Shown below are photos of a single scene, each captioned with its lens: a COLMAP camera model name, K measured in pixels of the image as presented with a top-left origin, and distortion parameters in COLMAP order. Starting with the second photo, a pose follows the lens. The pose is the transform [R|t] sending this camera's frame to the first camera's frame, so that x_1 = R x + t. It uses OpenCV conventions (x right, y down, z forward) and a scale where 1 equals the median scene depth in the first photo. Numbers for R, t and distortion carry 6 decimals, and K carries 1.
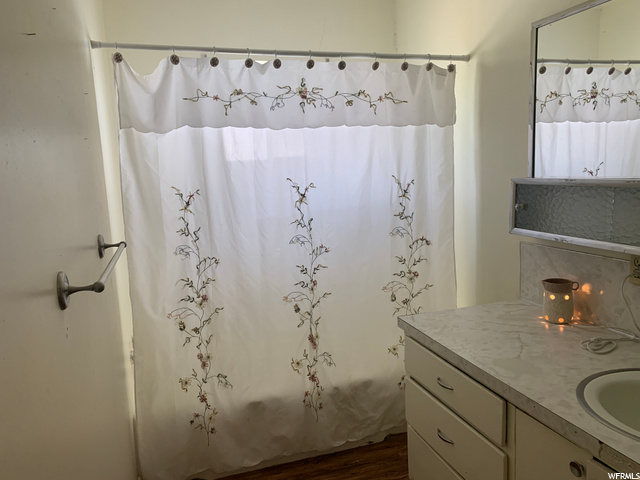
lens RADIAL K [[496.6, 0, 320.3], [0, 496.6, 238.6], [0, 0, 1]] dist [0.044287, -0.030100]
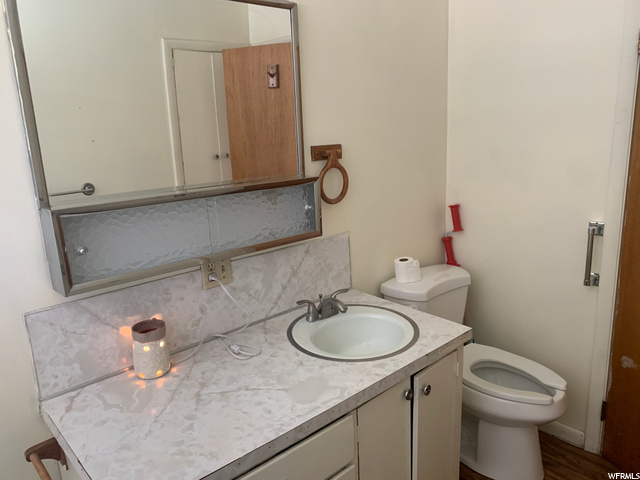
lens RADIAL K [[496.6, 0, 321.4], [0, 496.6, 239.9], [0, 0, 1]] dist [0.044287, -0.030100]
pose [[-0.415128, -0.158529, 0.895844, -0.366433], [0.178204, 0.951456, 0.250948, -0.217207], [-0.892139, 0.263819, -0.366726, 1.122740]]
